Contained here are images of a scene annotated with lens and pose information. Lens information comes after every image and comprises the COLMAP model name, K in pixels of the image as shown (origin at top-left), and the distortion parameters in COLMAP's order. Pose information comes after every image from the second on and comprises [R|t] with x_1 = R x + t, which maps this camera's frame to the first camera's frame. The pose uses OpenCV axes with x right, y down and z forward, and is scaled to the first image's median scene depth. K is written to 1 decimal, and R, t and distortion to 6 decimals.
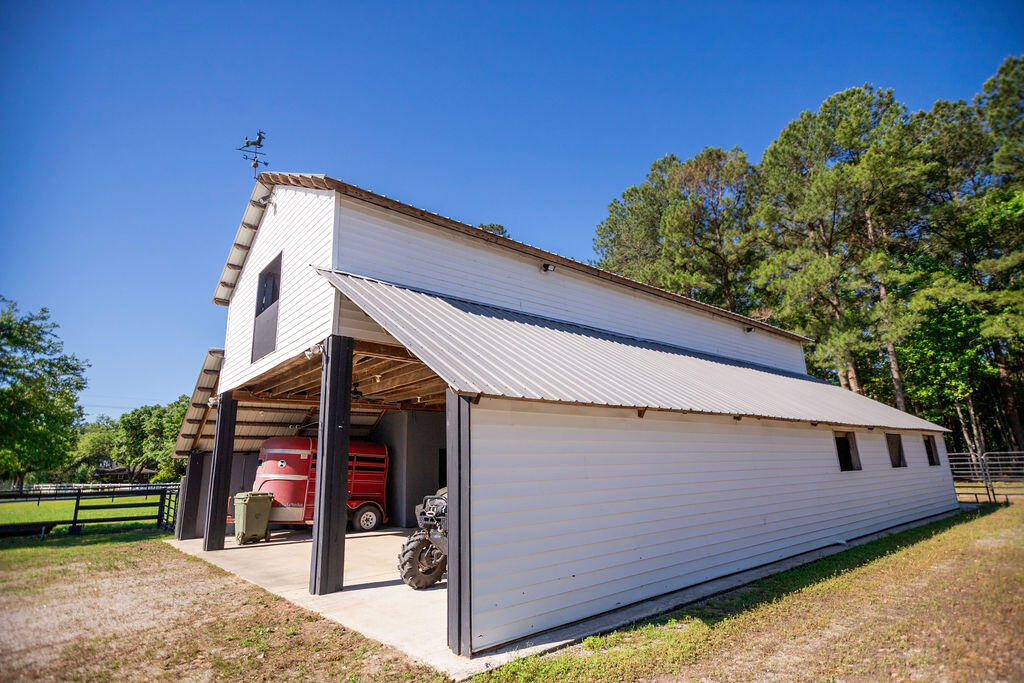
lens RADIAL K [[516.4, 0, 512.0], [0, 516.4, 341.5], [0, 0, 1]] dist [0.004335, 0.001148]
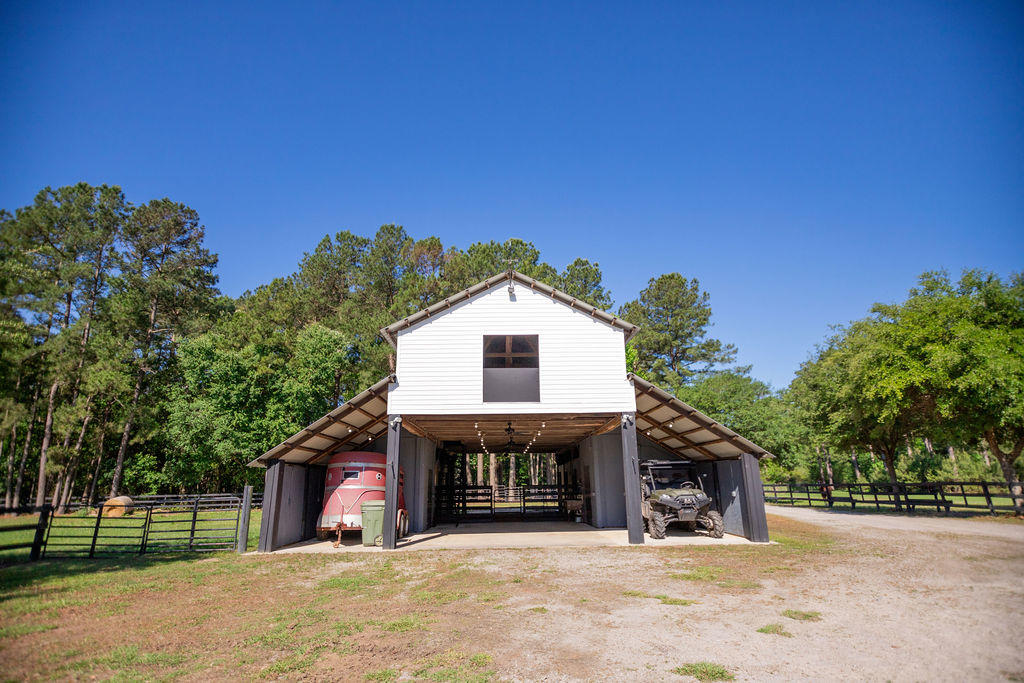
lens RADIAL K [[516.4, 0, 512.0], [0, 516.4, 341.5], [0, 0, 1]] dist [0.004335, 0.001148]
pose [[0.636788, 0.223794, 0.737846, -0.859499], [-0.178772, 0.973727, -0.141051, 0.038966], [-0.750027, -0.042087, 0.660066, 0.010799]]
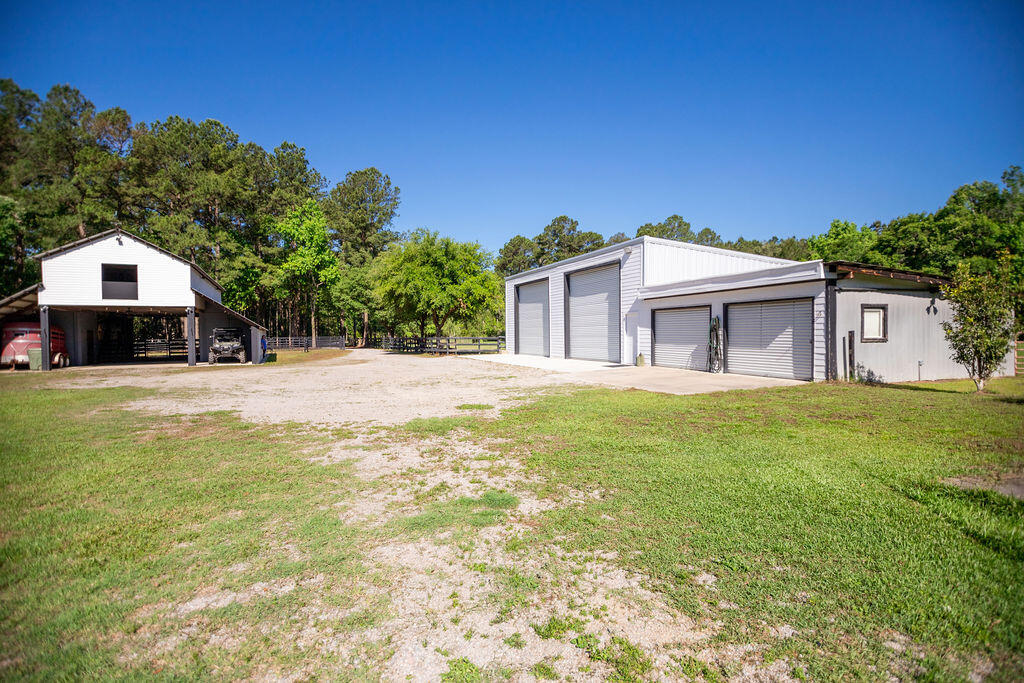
lens RADIAL K [[516.4, 0, 512.0], [0, 516.4, 341.5], [0, 0, 1]] dist [0.004335, 0.001148]
pose [[0.270791, 0.006622, 0.962615, -1.429829], [-0.218147, 0.974384, 0.054663, -0.200702], [-0.937595, -0.224794, 0.265299, -1.008787]]
